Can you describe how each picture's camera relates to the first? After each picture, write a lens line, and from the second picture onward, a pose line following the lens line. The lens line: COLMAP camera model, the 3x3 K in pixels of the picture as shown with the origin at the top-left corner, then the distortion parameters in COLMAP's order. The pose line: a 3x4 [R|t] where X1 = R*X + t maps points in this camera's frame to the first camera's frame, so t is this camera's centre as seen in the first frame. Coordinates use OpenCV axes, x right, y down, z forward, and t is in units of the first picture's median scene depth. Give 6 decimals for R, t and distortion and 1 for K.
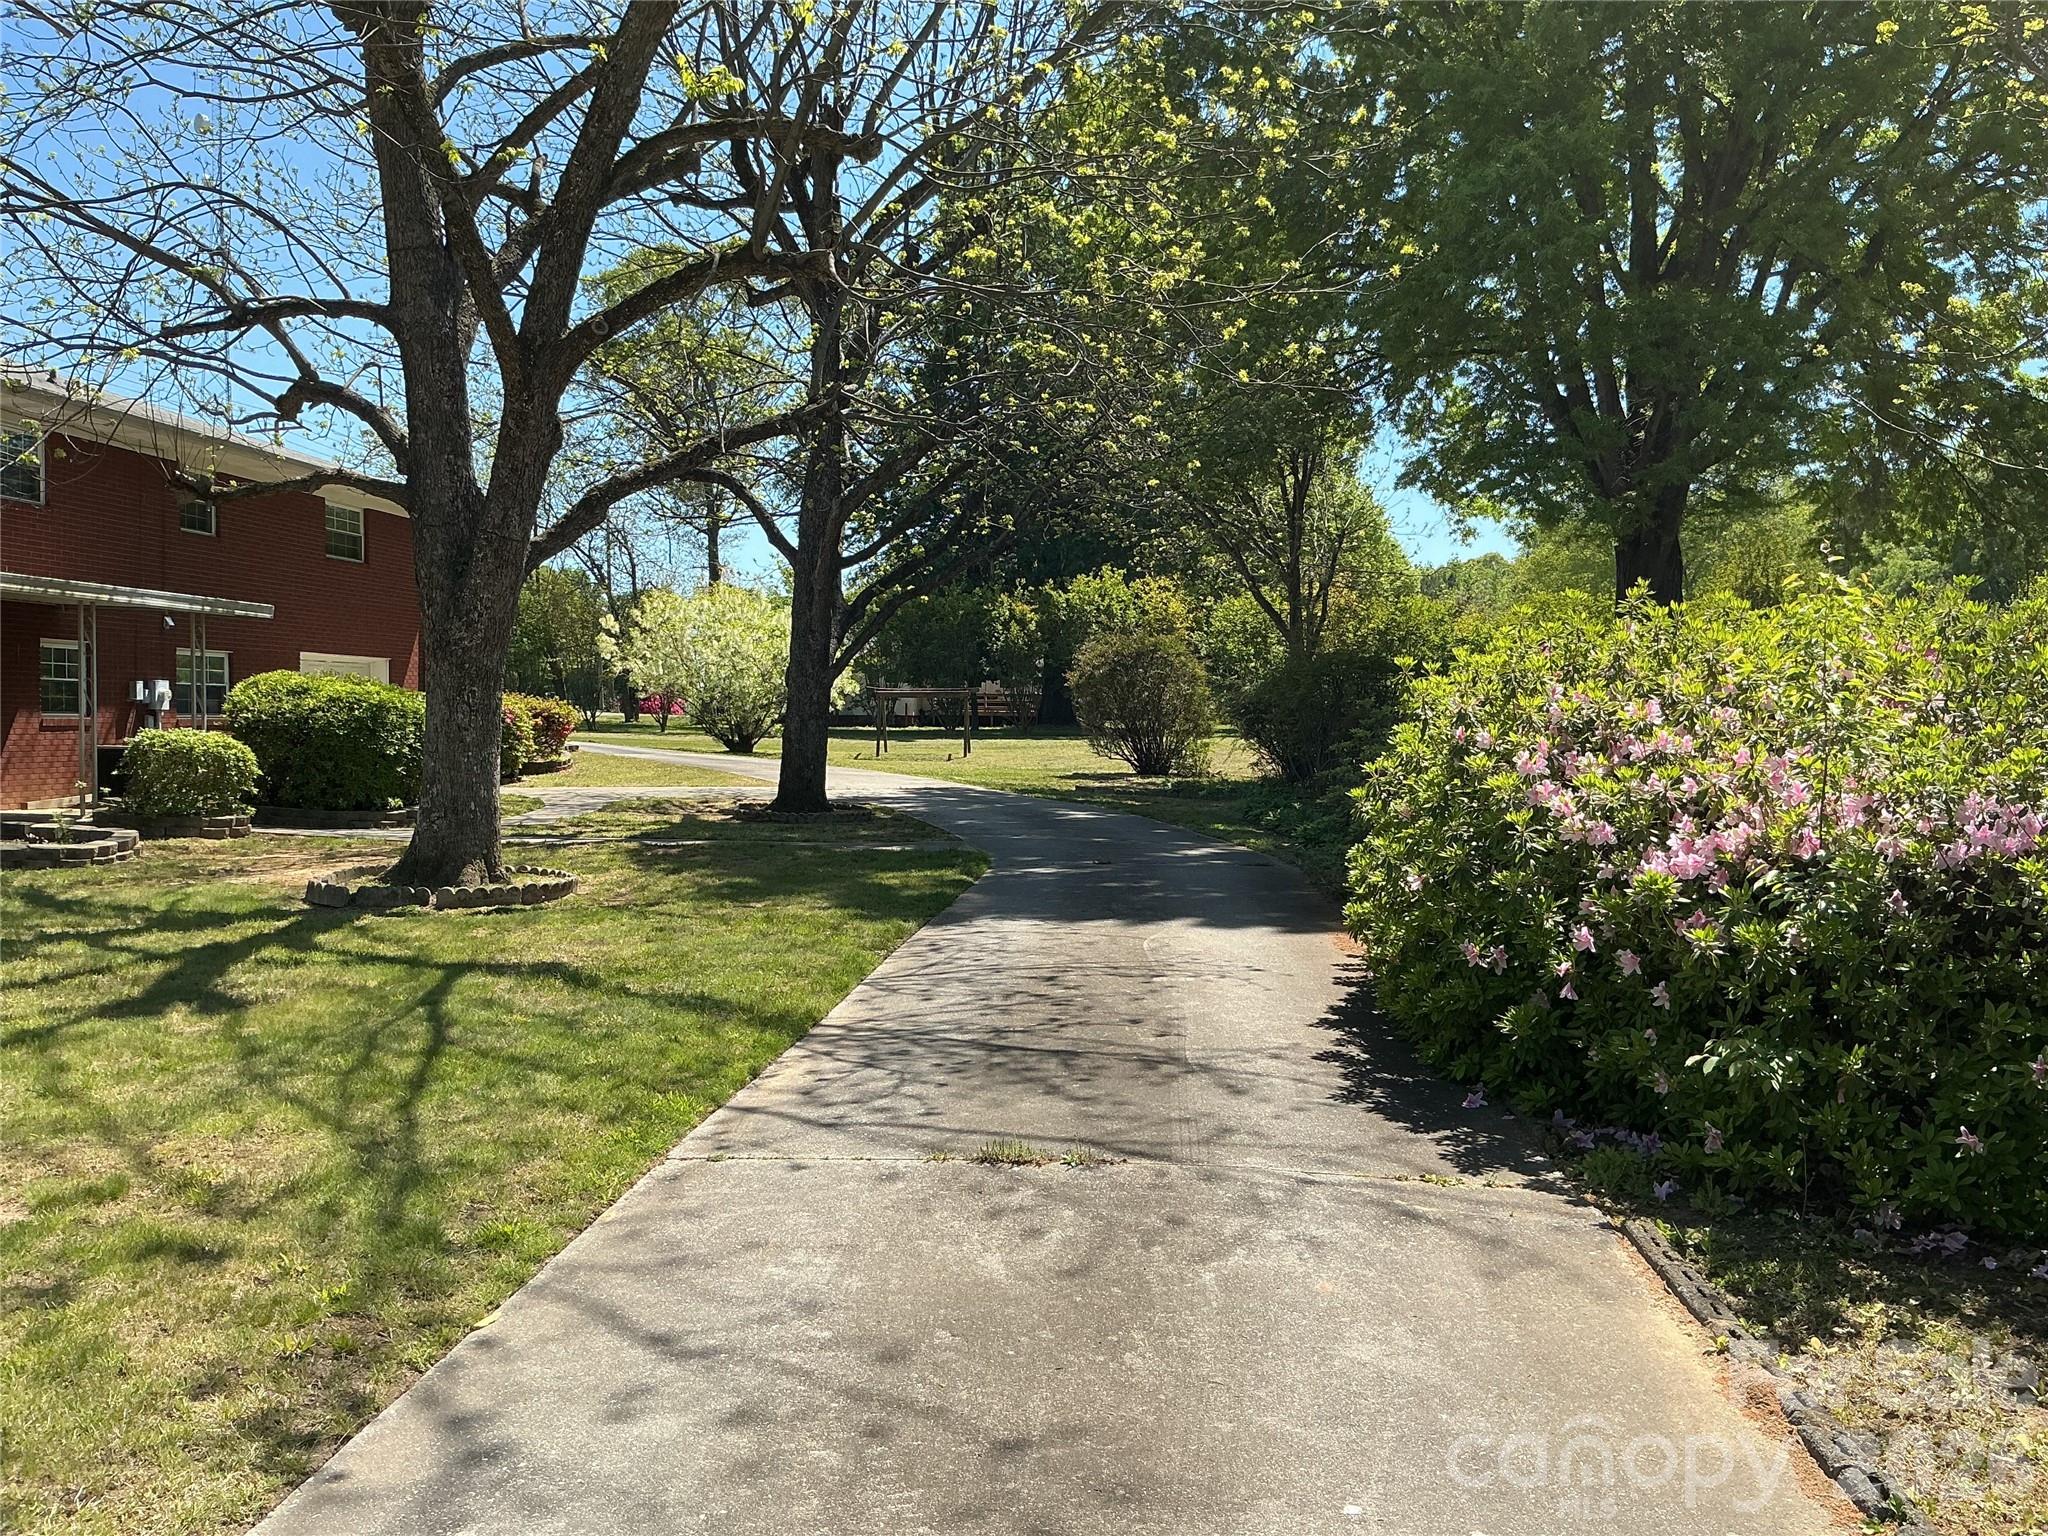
lens RADIAL K [[1684.9, 0, 1024.0], [0, 1684.9, 768.0], [0, 0, 1]] dist [0.129371, -0.284182]
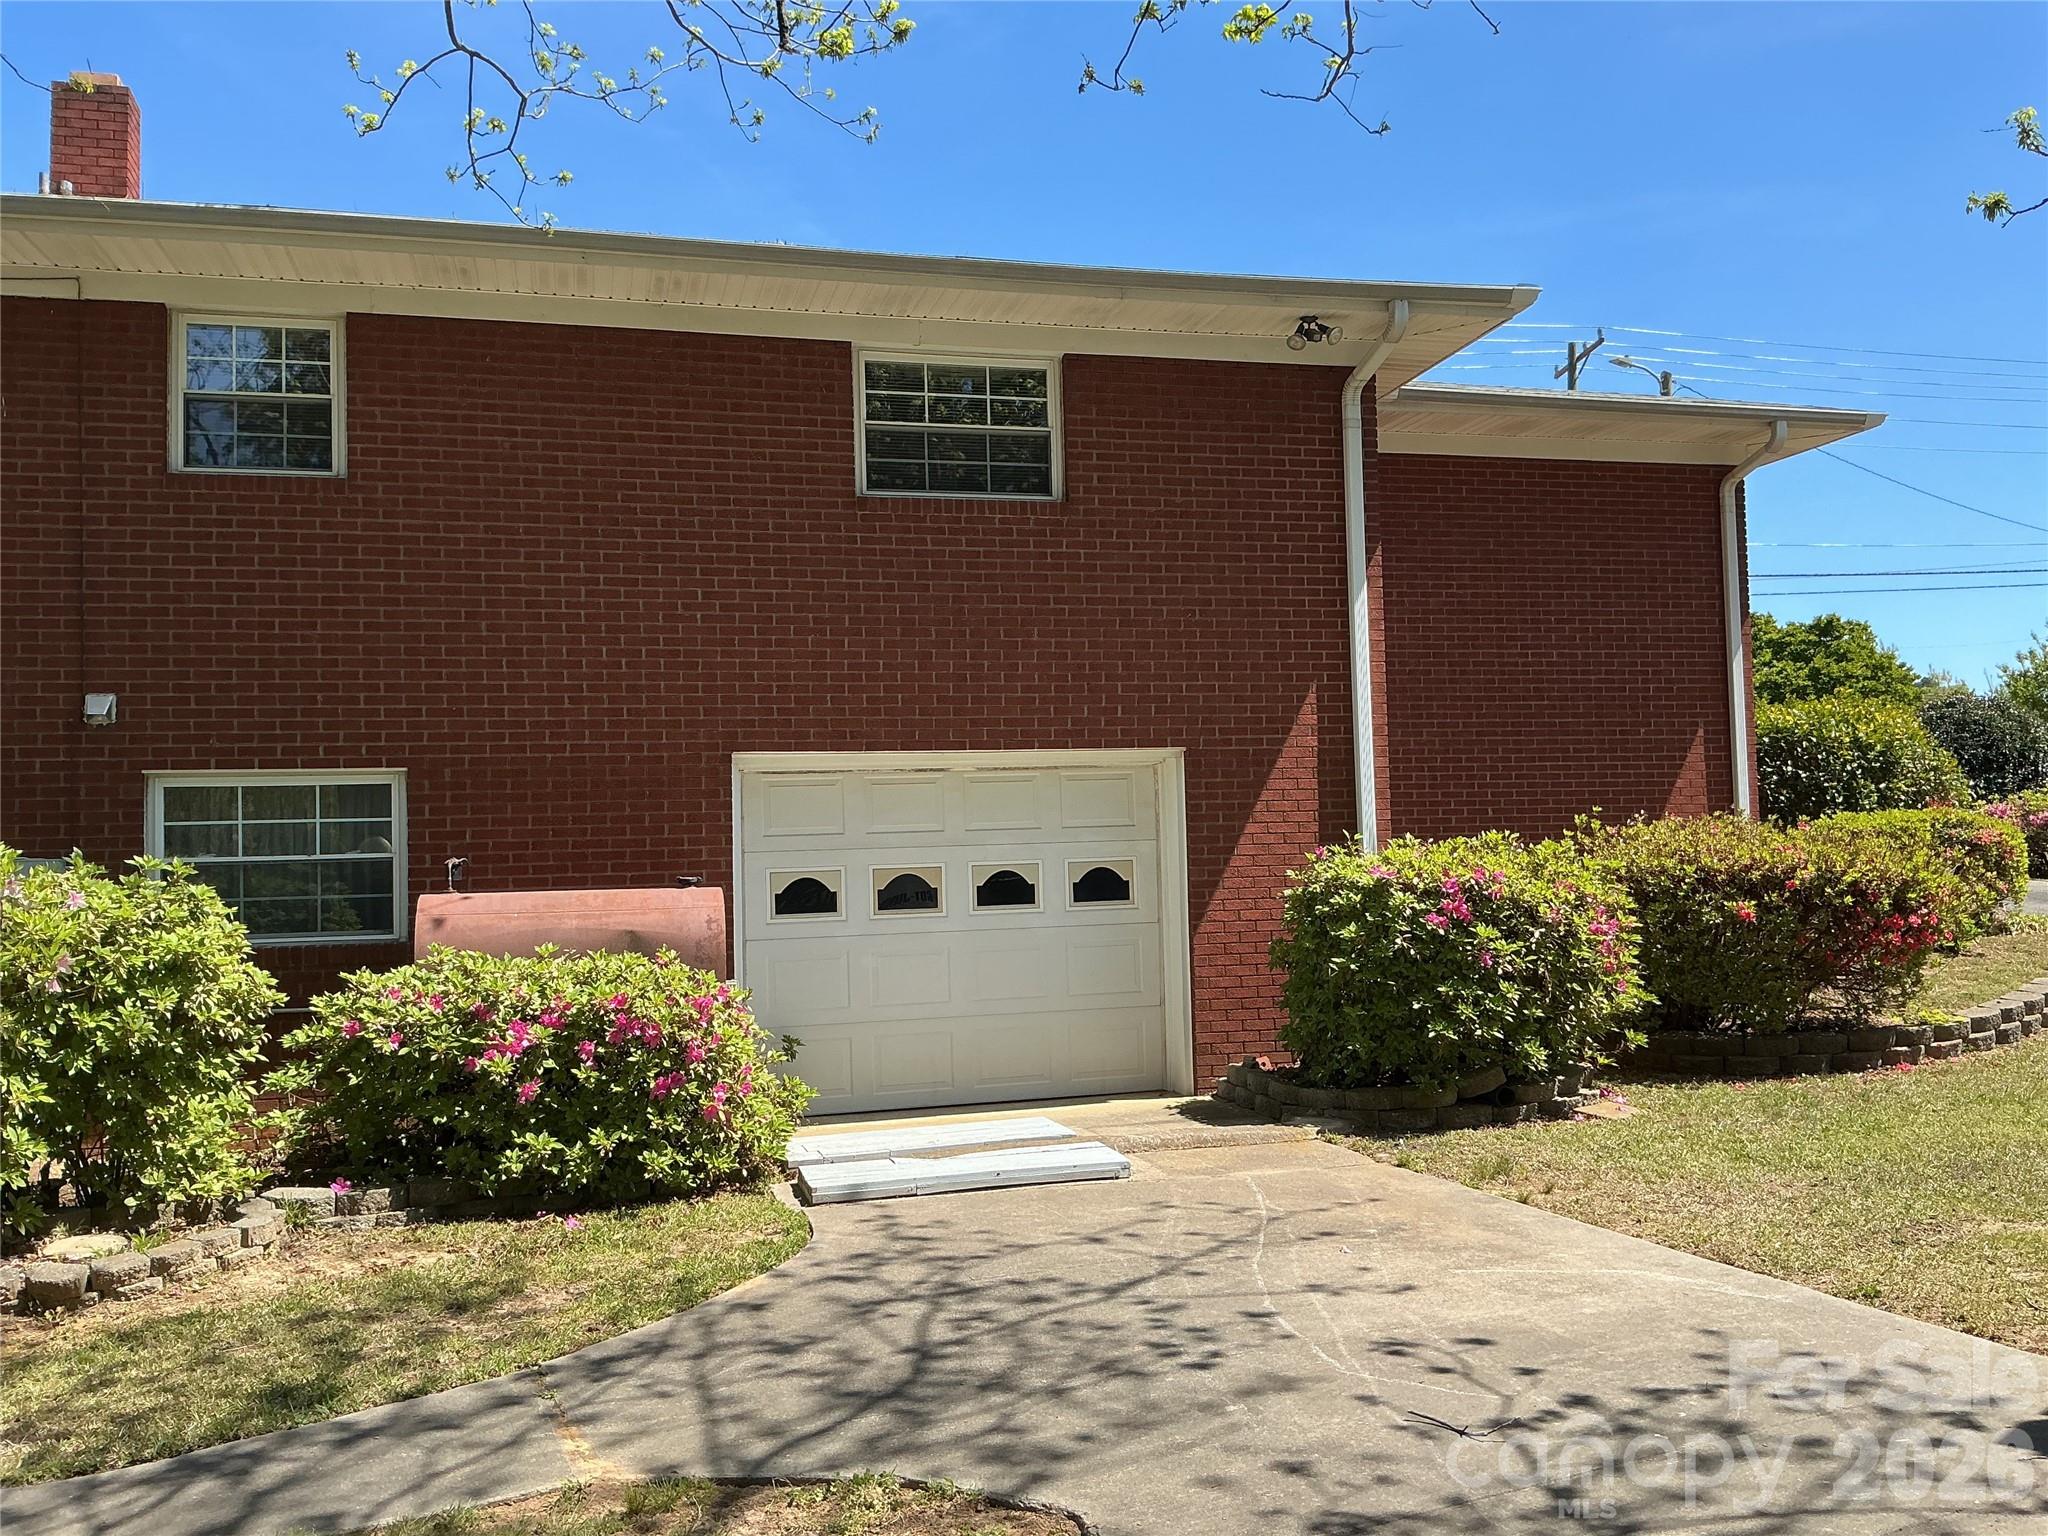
lens RADIAL K [[1684.9, 0, 1024.0], [0, 1684.9, 768.0], [0, 0, 1]] dist [0.129371, -0.284182]
pose [[0.378258, -0.059069, -0.923814, -0.078163], [0.001042, 0.997989, -0.063385, -0.060767], [0.925700, 0.023013, 0.377558, 1.372651]]
